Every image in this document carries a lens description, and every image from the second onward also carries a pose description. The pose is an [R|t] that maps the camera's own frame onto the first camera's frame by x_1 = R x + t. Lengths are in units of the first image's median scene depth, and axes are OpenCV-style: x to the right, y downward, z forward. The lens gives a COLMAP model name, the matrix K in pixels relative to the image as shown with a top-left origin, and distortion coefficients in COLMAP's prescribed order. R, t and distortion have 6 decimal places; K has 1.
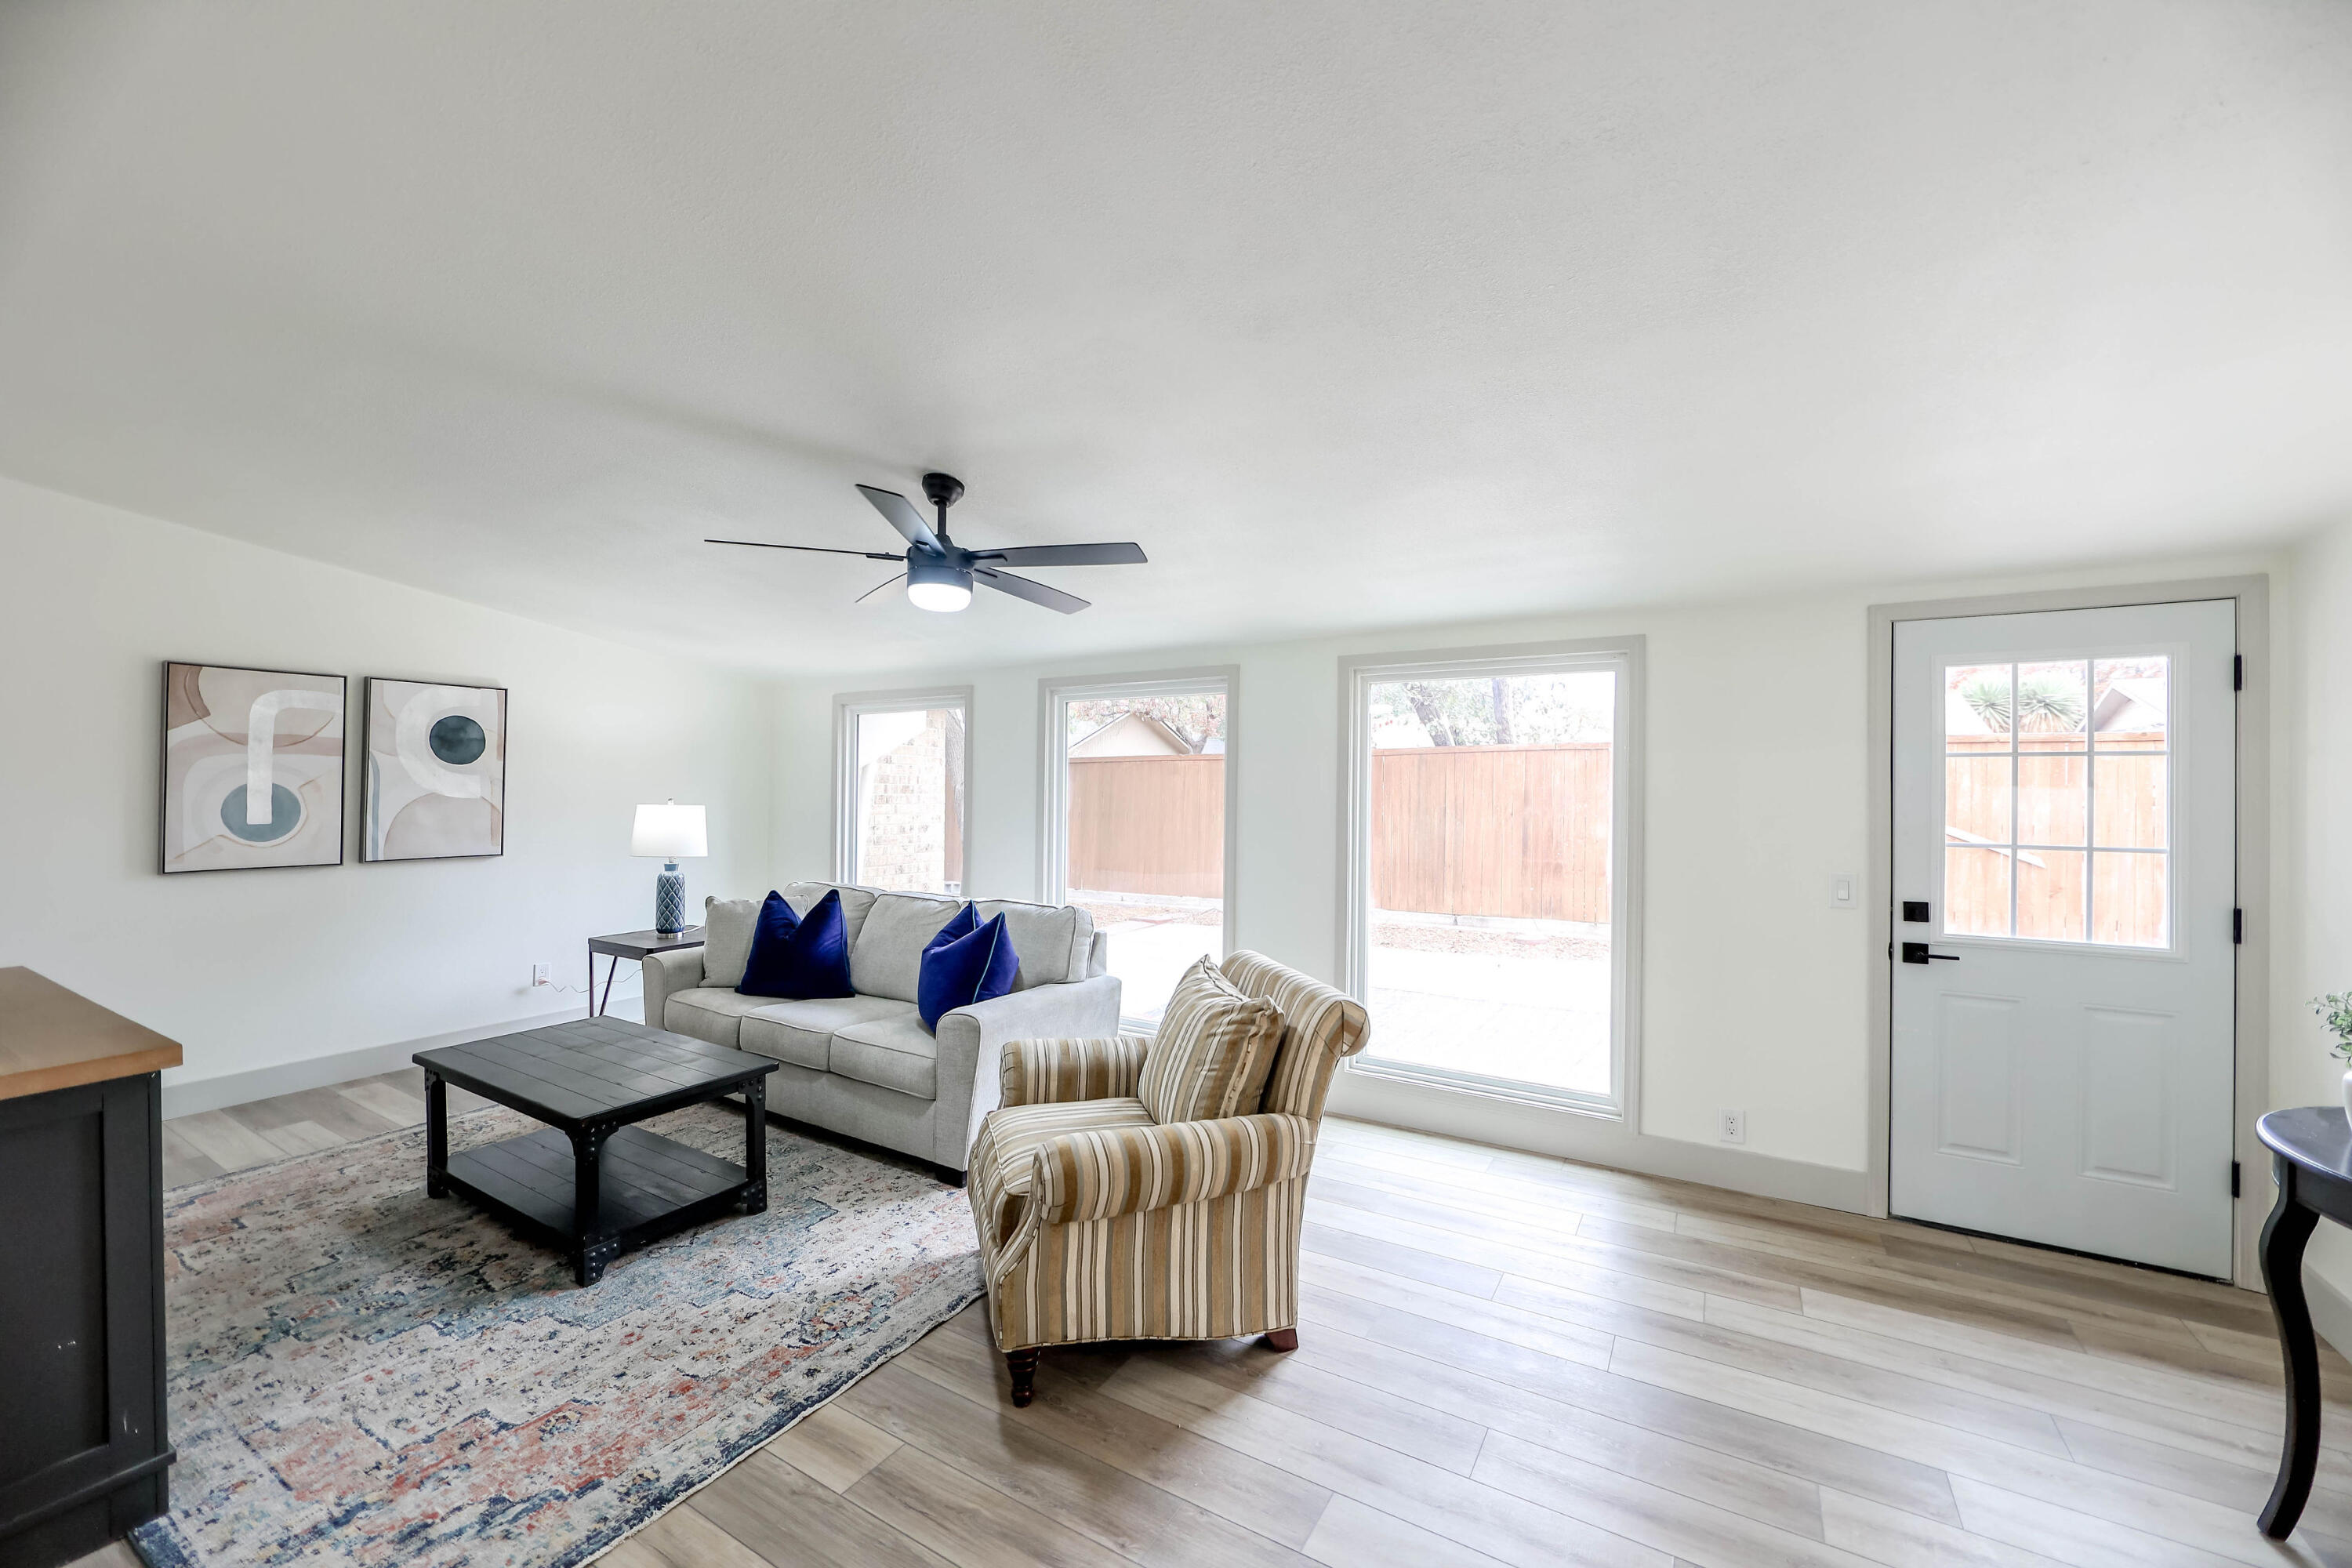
lens RADIAL K [[913.2, 0, 1176.0], [0, 913.2, 784.0], [0, 0, 1]] dist [-0.009730, 0.000749]
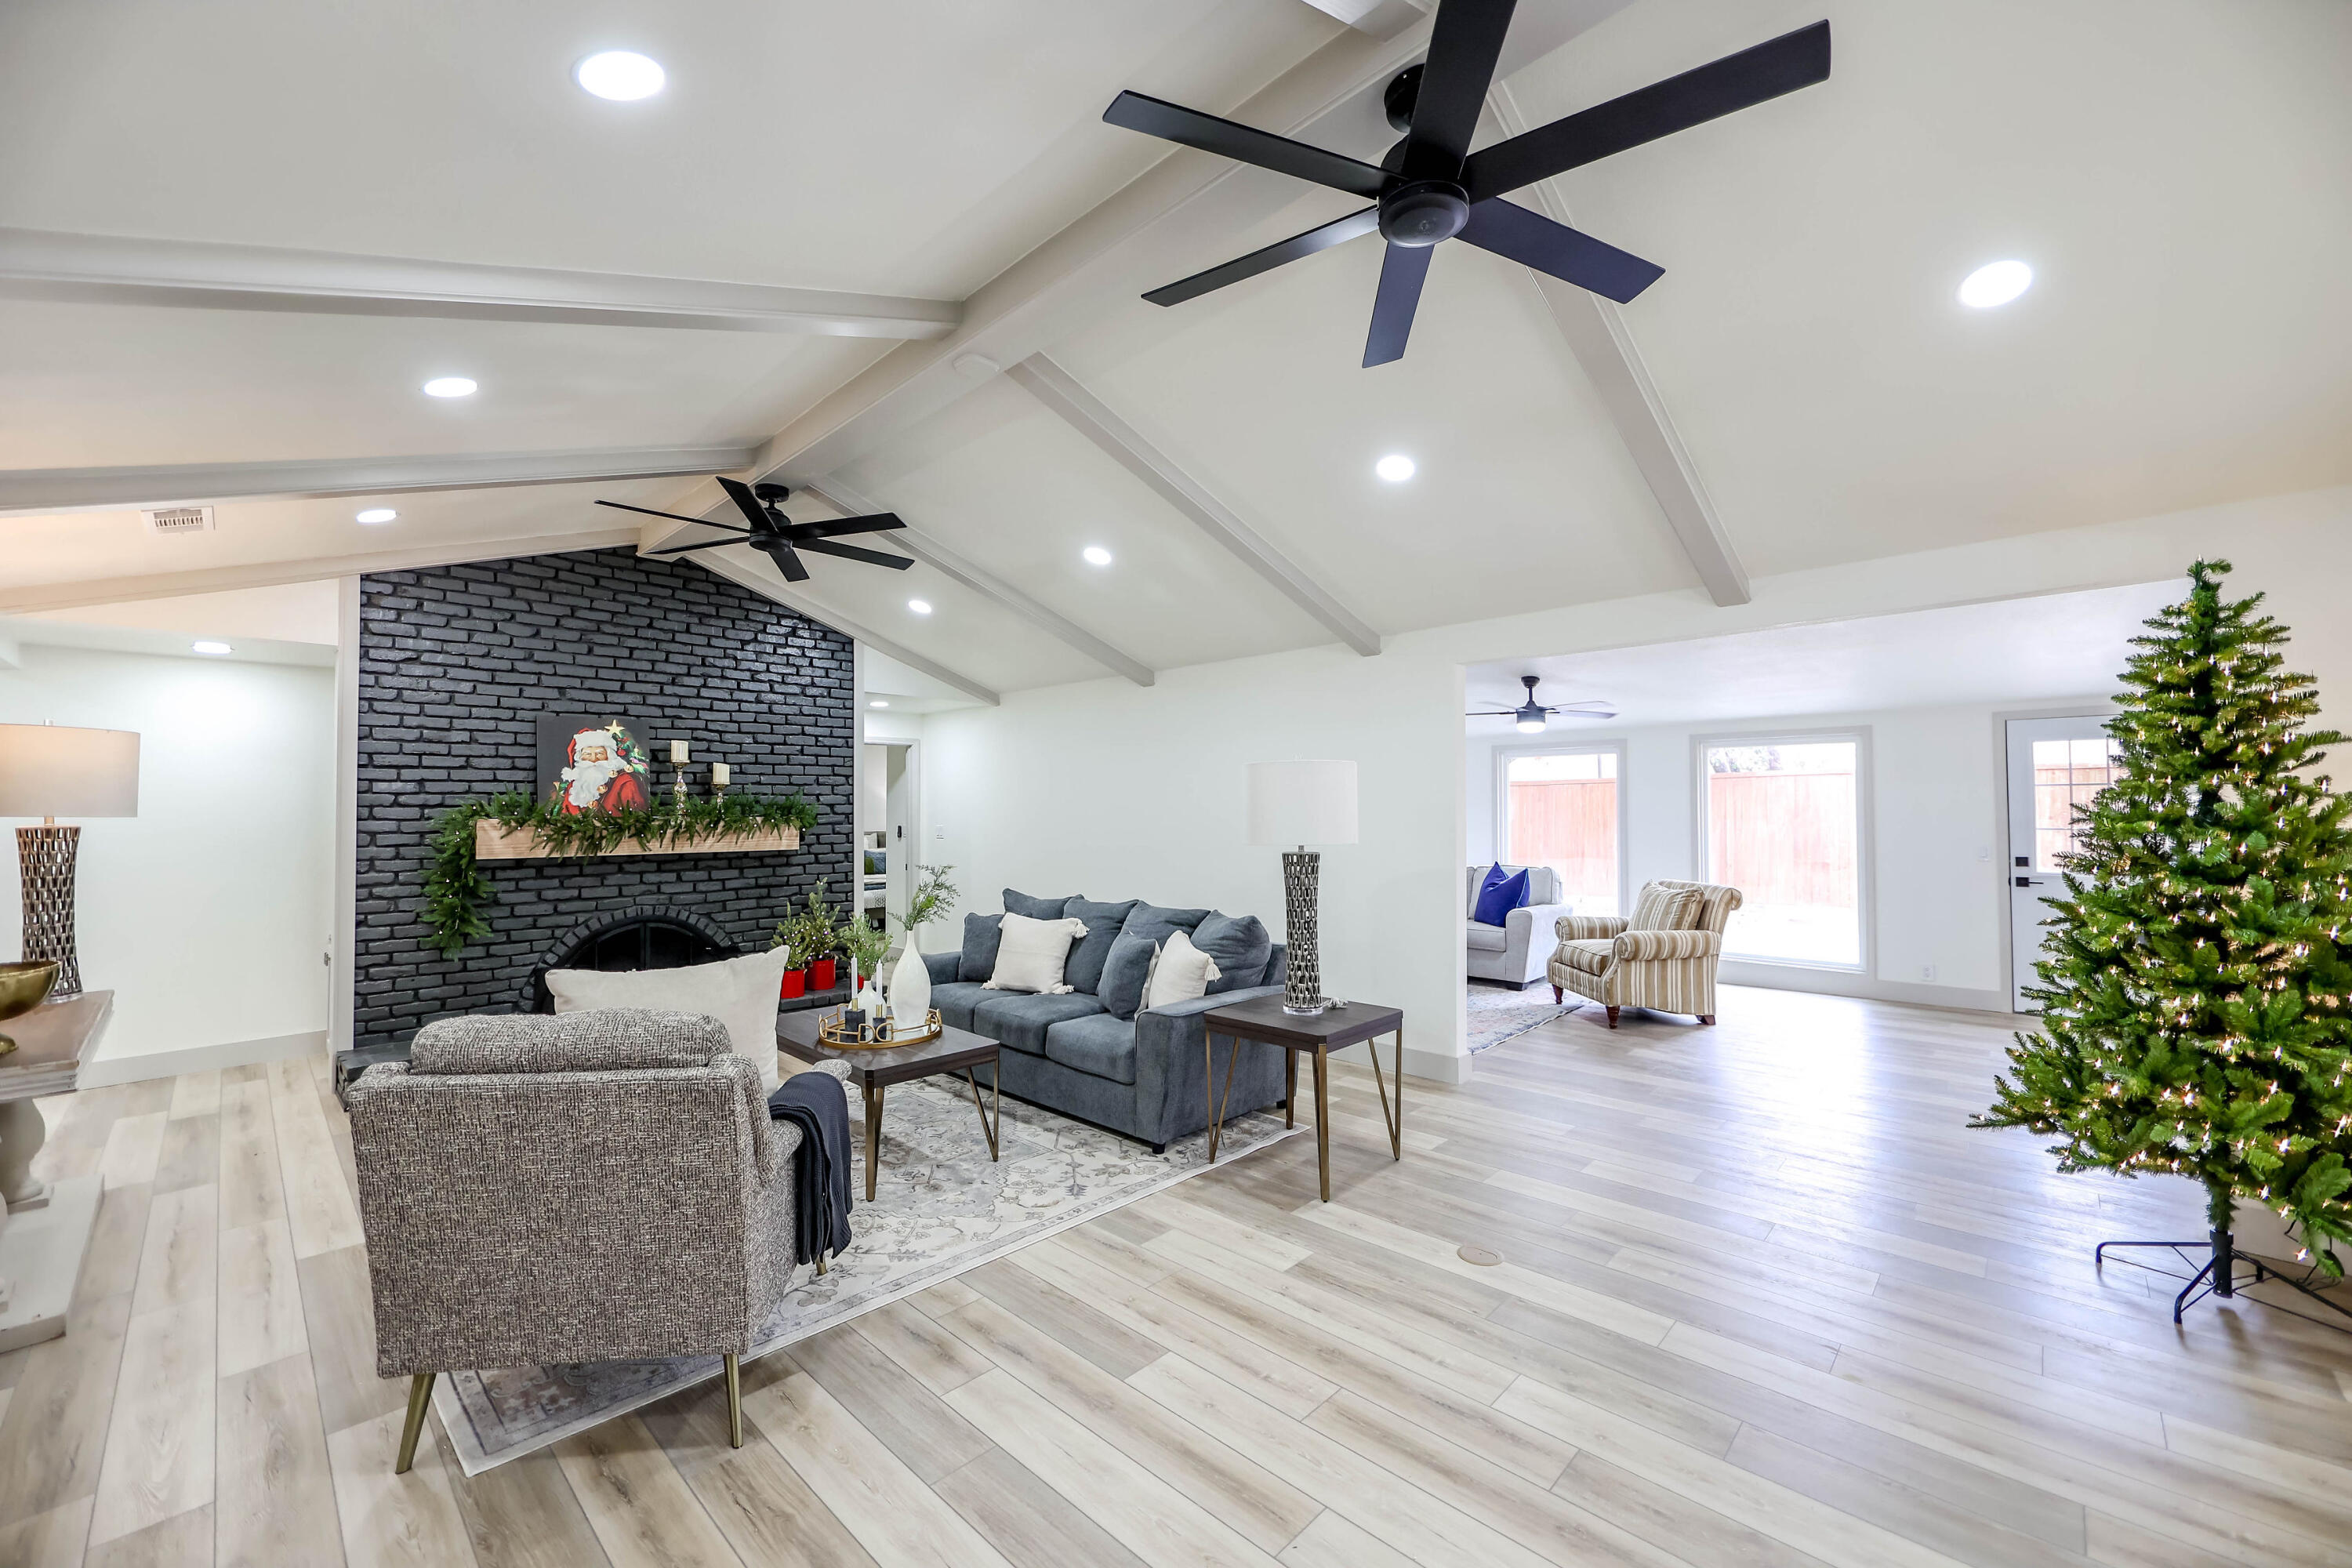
lens RADIAL K [[944.9, 0, 1160.9], [0, 944.9, 783.7], [0, 0, 1]] dist [-0.005667, 0.000533]
pose [[0.976672, -0.016848, -0.214073, -0.629267], [0.011746, 0.999616, -0.025081, -0.005323], [0.214414, 0.021982, 0.976496, -1.500768]]
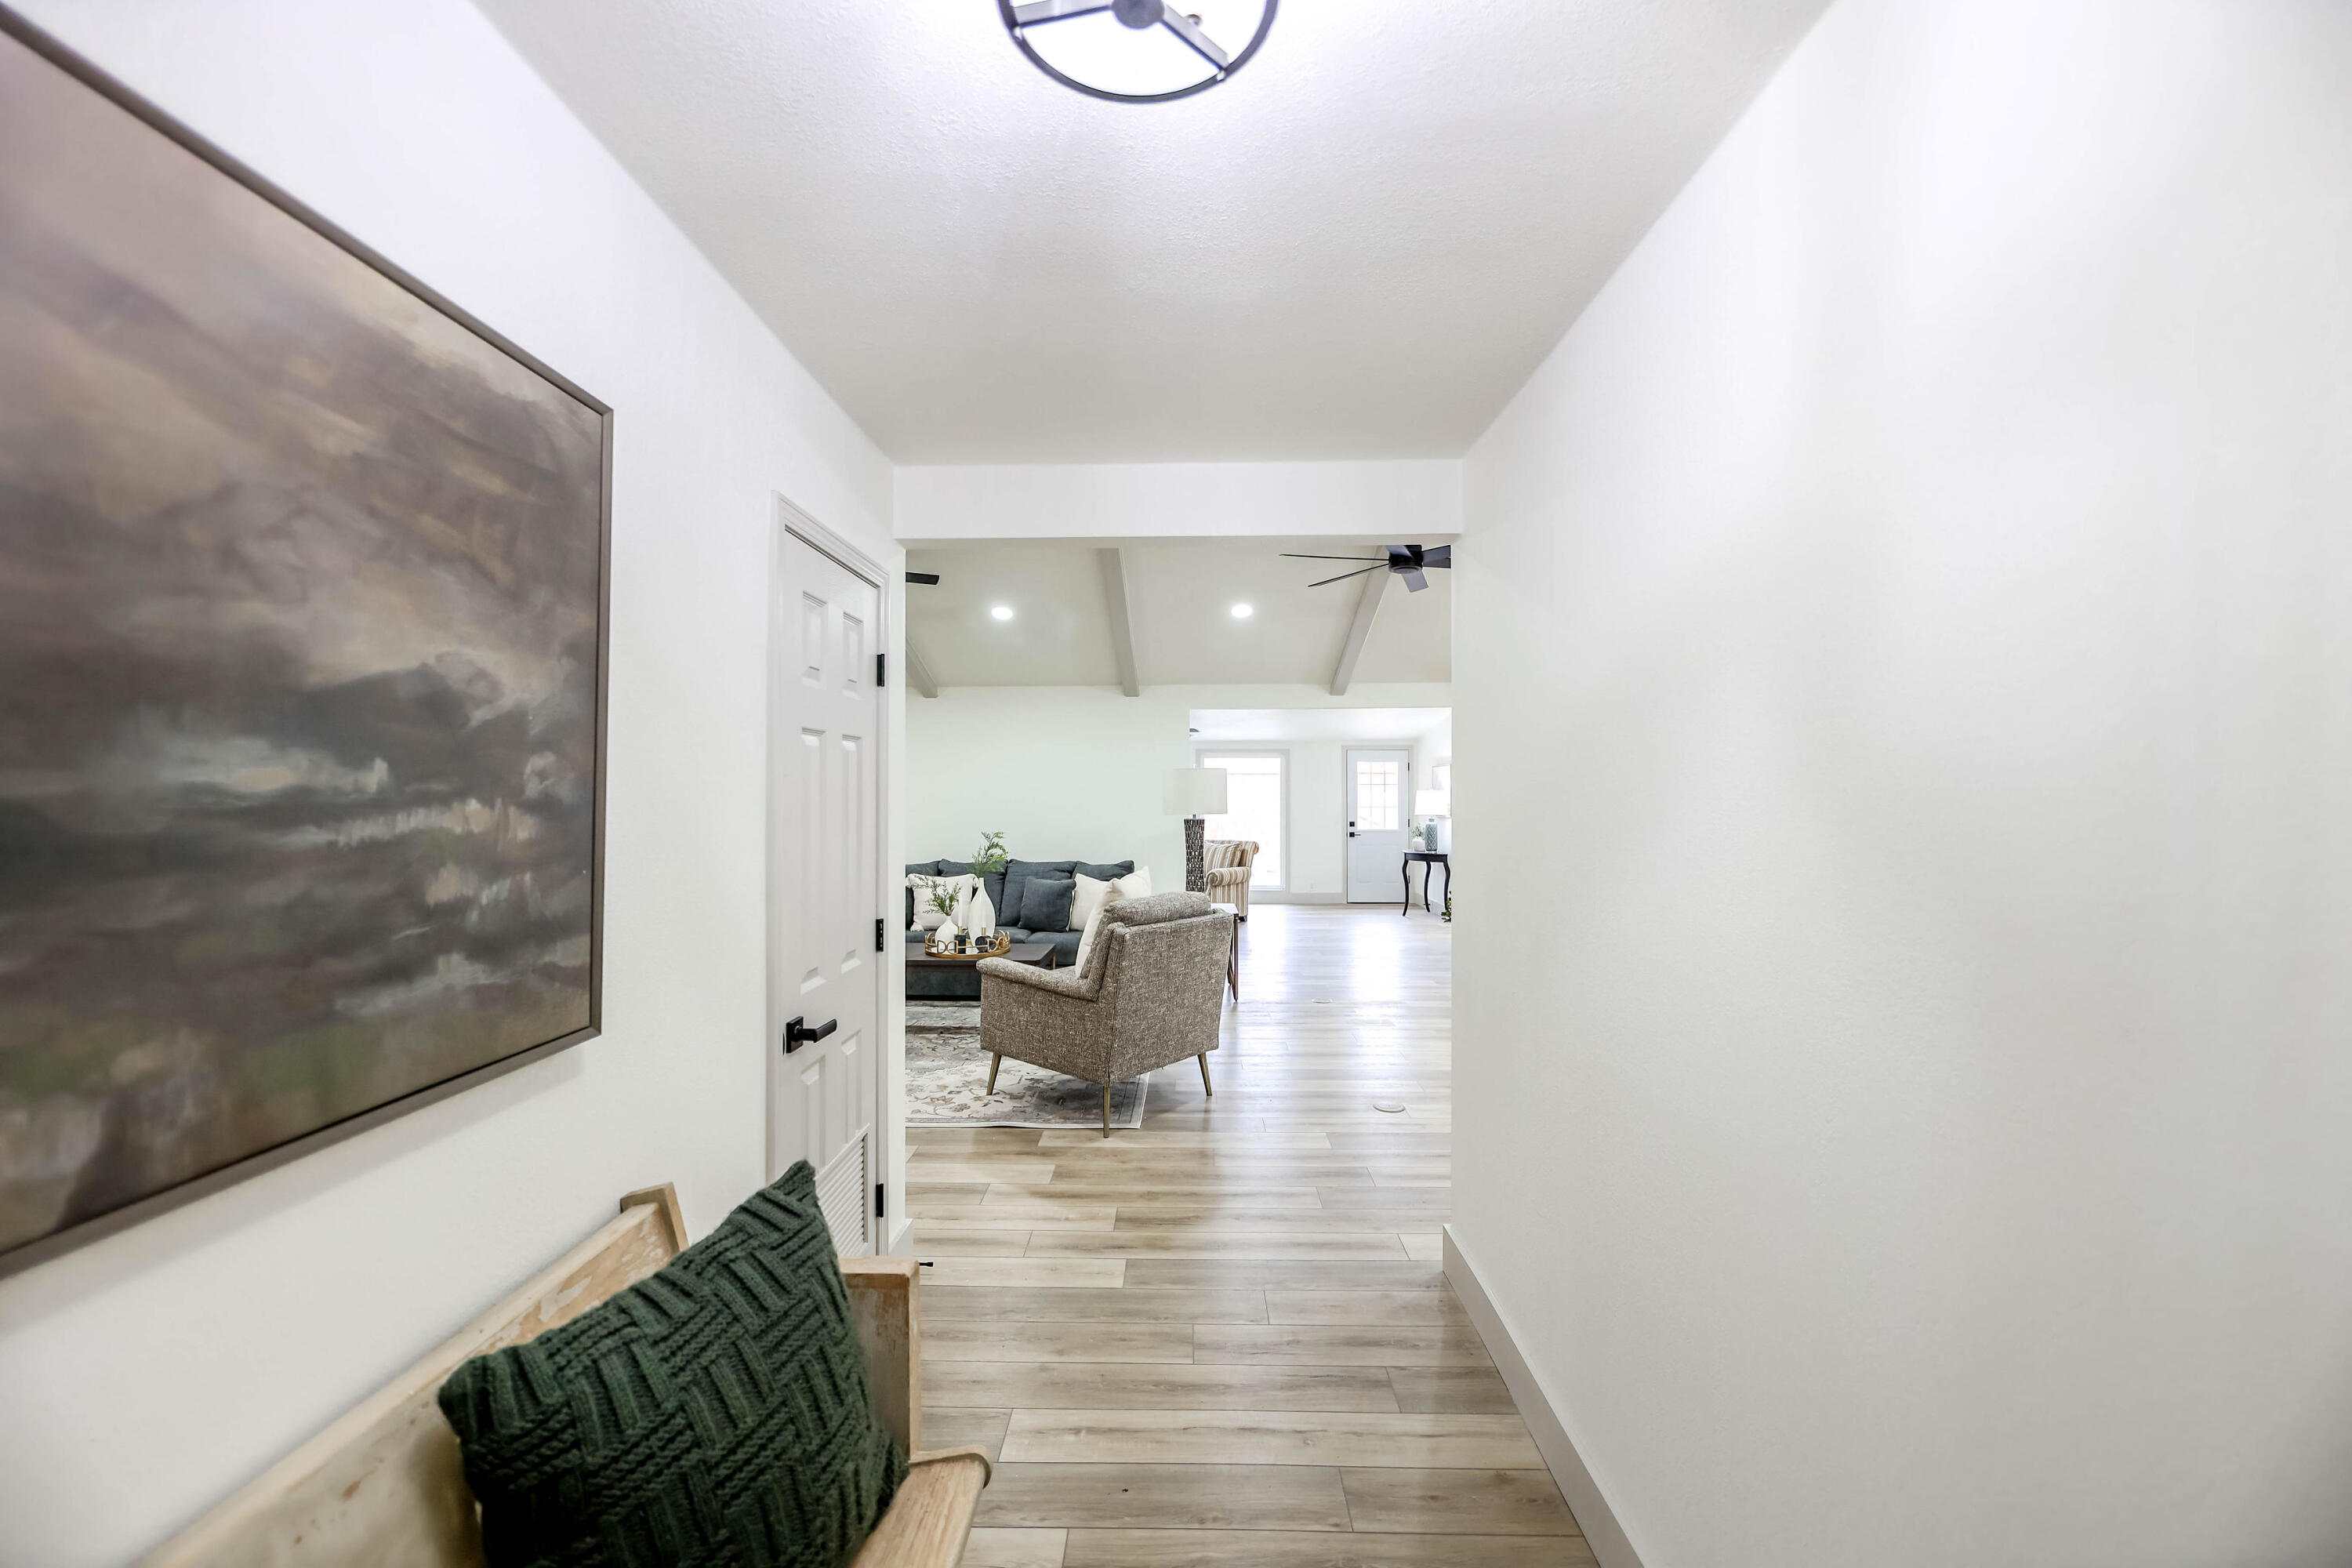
lens RADIAL K [[944.9, 0, 1160.9], [0, 944.9, 783.7], [0, 0, 1]] dist [-0.005667, 0.000533]
pose [[0.868400, -0.001826, 0.495861, -1.917823], [0.006087, 0.999957, -0.006977, -0.010147], [-0.495827, 0.009077, 0.868374, -2.127406]]
